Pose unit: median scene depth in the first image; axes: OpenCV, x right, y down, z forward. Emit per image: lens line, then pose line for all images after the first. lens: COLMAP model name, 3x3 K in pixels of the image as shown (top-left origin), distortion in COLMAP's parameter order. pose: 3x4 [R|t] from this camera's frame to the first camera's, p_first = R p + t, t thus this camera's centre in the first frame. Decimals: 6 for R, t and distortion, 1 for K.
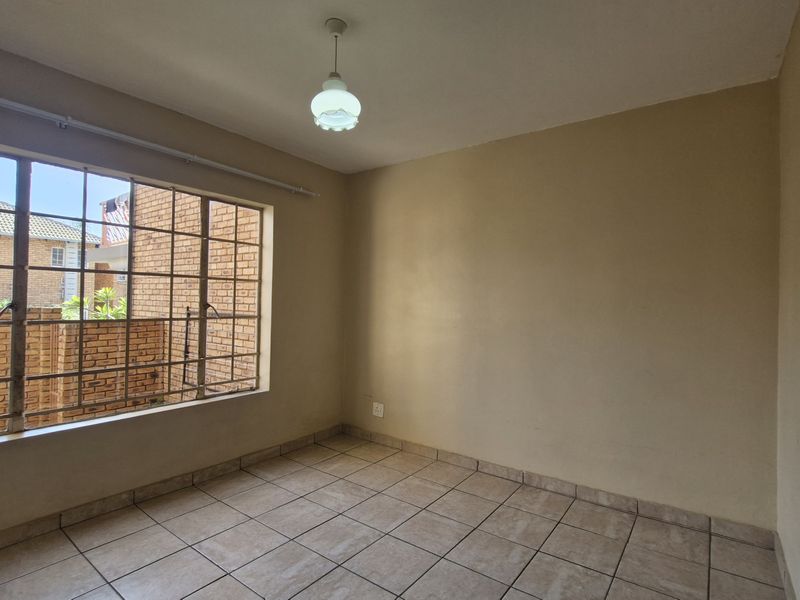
lens RADIAL K [[422.5, 0, 397.3], [0, 422.5, 301.0], [0, 0, 1]] dist [0.005819, 0.001033]
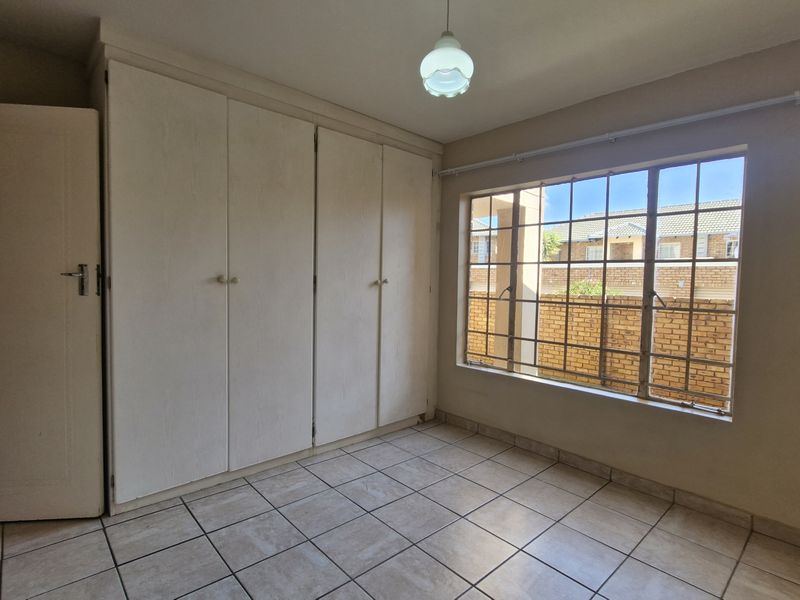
lens RADIAL K [[391.9, 0, 397.9], [0, 391.9, 294.8], [0, 0, 1]] dist [0.000023, -0.000607]
pose [[-0.143279, 0.023901, -0.989394, 0.440239], [-0.017840, 0.999484, 0.026728, 0.001706], [0.989522, 0.021480, -0.142779, 0.632526]]
